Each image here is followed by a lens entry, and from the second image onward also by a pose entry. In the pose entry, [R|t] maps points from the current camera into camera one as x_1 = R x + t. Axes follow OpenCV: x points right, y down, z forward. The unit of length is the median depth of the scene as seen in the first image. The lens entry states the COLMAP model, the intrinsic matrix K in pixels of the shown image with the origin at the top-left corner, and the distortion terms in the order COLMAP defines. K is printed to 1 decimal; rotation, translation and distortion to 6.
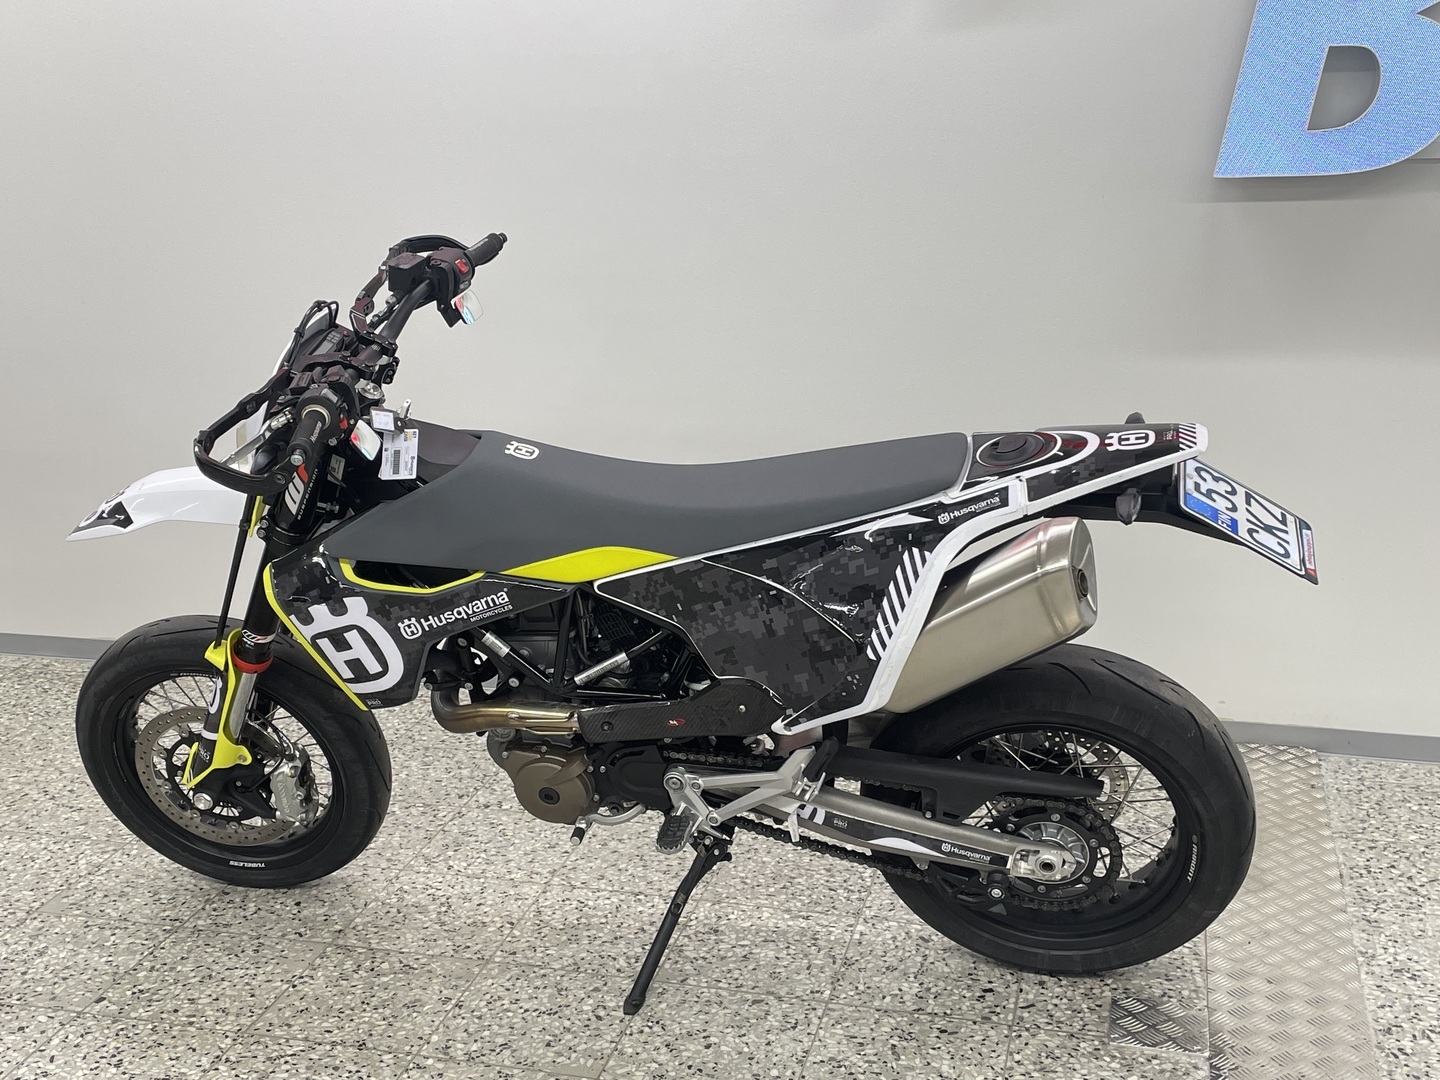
lens RADIAL K [[1747.2, 0, 708.3], [0, 1747.2, 535.8], [0, 0, 1]] dist [0.112856, -0.200015]
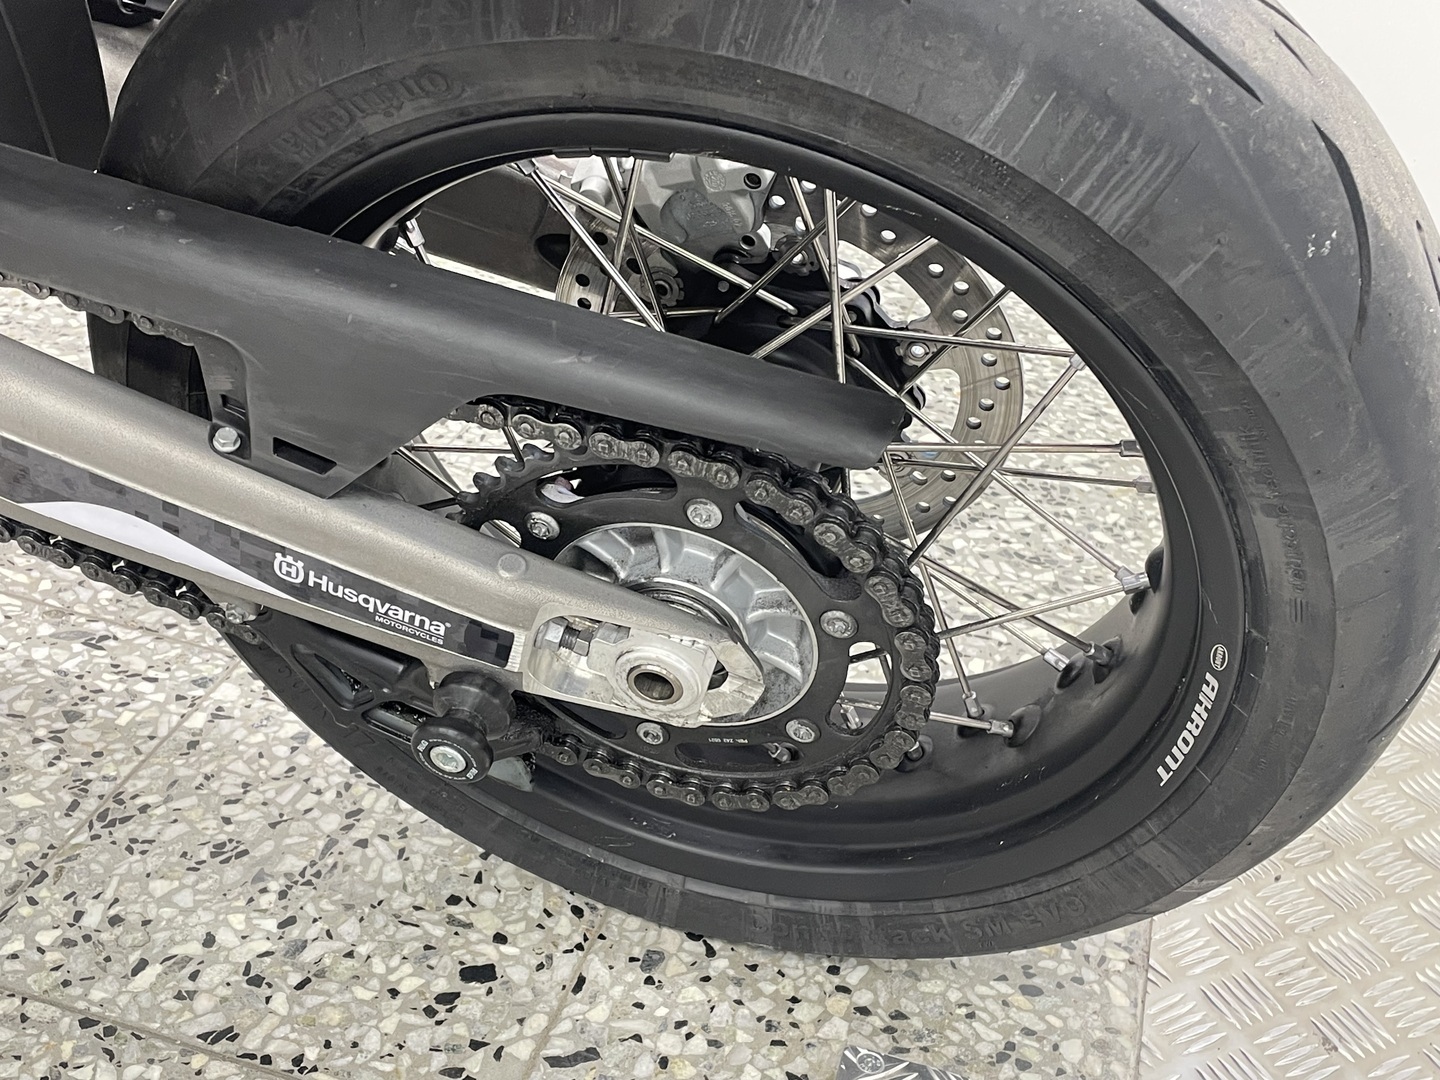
lens RADIAL K [[1690.4, 0, 720.0], [0, 1690.4, 540.0], [0, 0, 1]] dist [0.102918, -0.191926]
pose [[0.991057, 0.124454, 0.048133, 0.182061], [-0.132899, 0.952985, 0.272320, 0.093514], [-0.011979, -0.276281, 0.961002, 0.738576]]
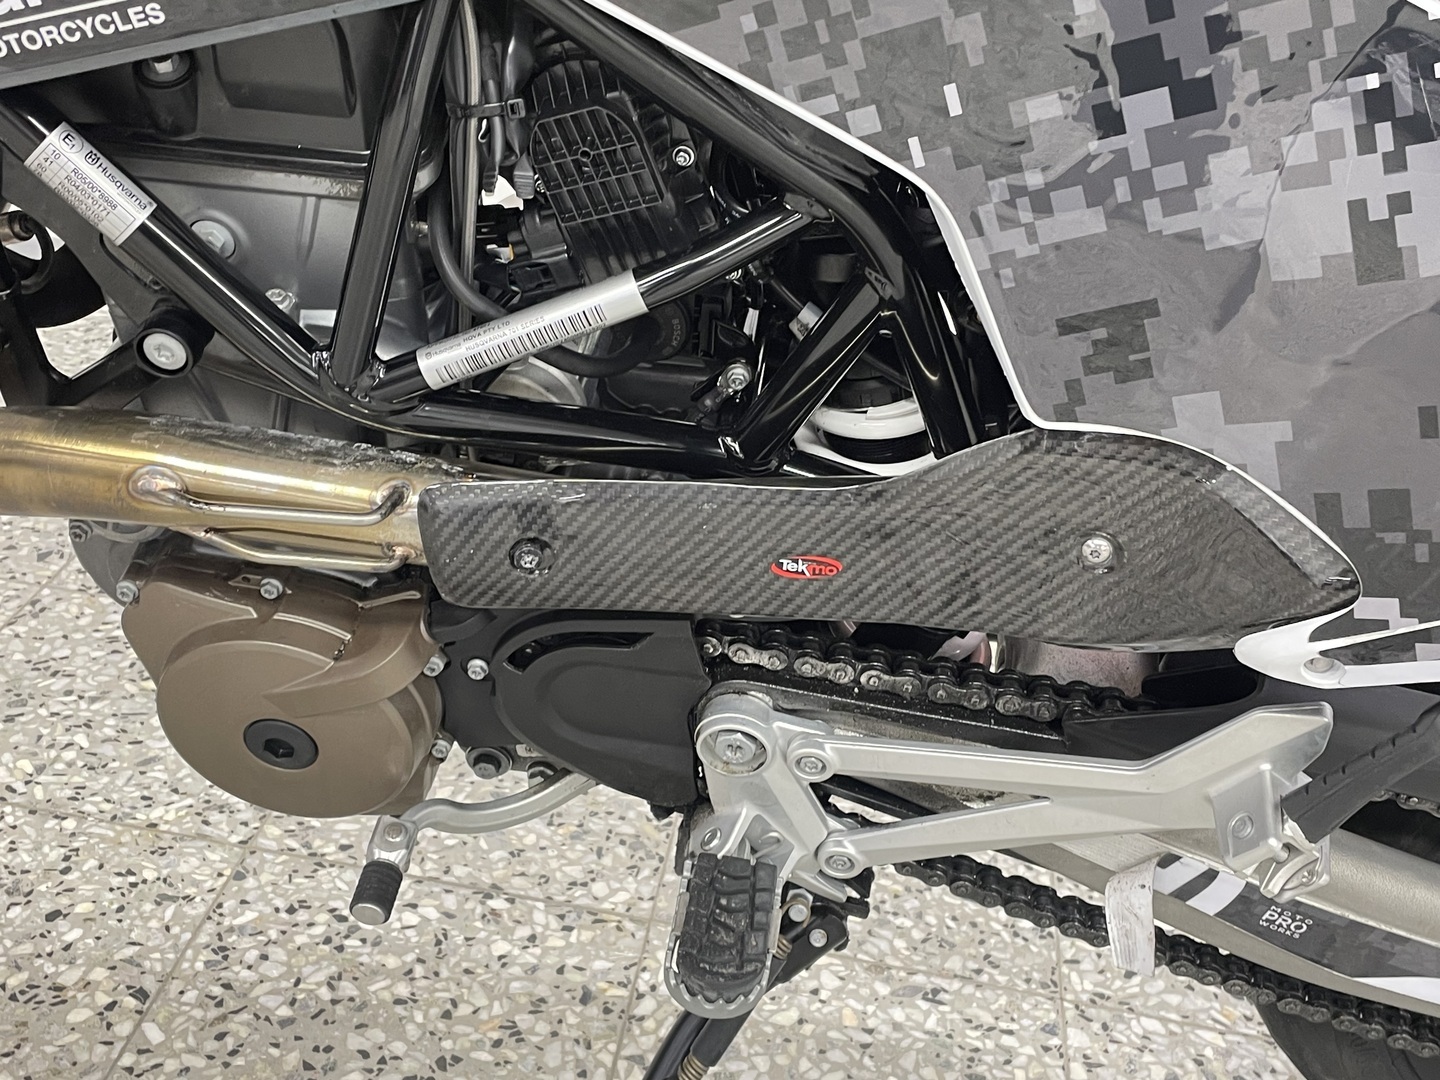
lens RADIAL K [[1690.4, 0, 720.0], [0, 1690.4, 540.0], [0, 0, 1]] dist [0.102918, -0.191926]
pose [[0.978666, 0.070353, 0.193037, -0.078209], [-0.111397, 0.971156, 0.210823, 0.049625], [-0.172637, -0.227829, 0.958275, 0.742760]]
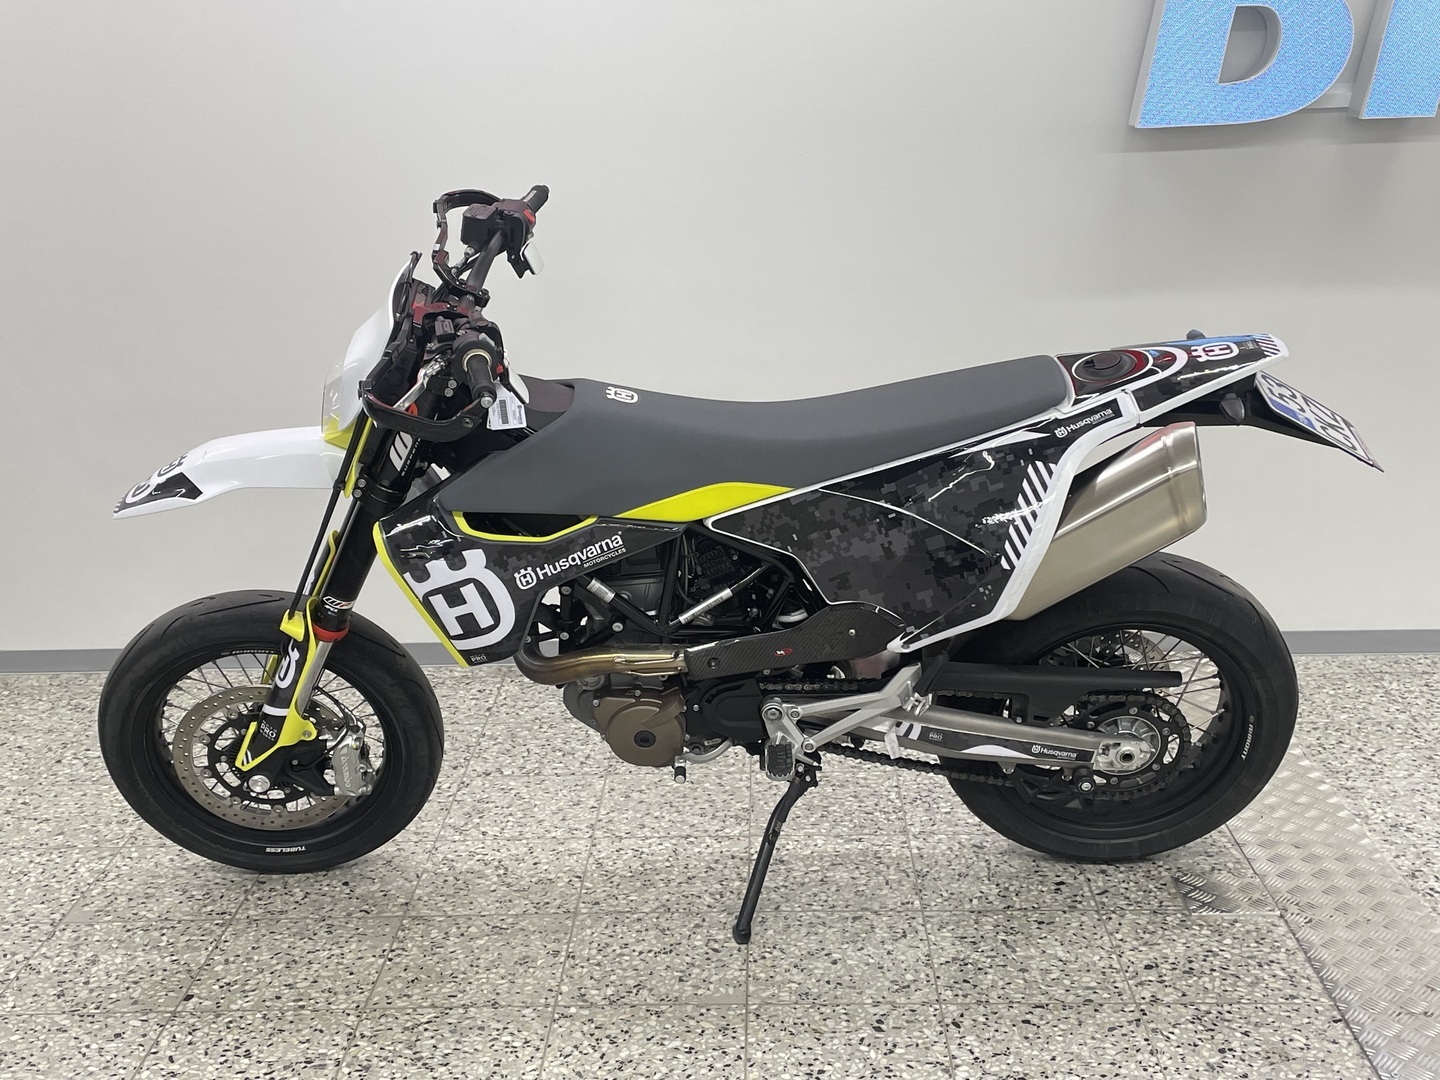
lens RADIAL K [[1747.2, 0, 708.3], [0, 1747.2, 535.8], [0, 0, 1]] dist [0.112856, -0.200015]
pose [[0.971607, -0.065772, 0.227273, -0.282771], [0.066007, 0.997798, 0.006576, 0.028003], [-0.227205, 0.008612, 0.973809, 0.010370]]
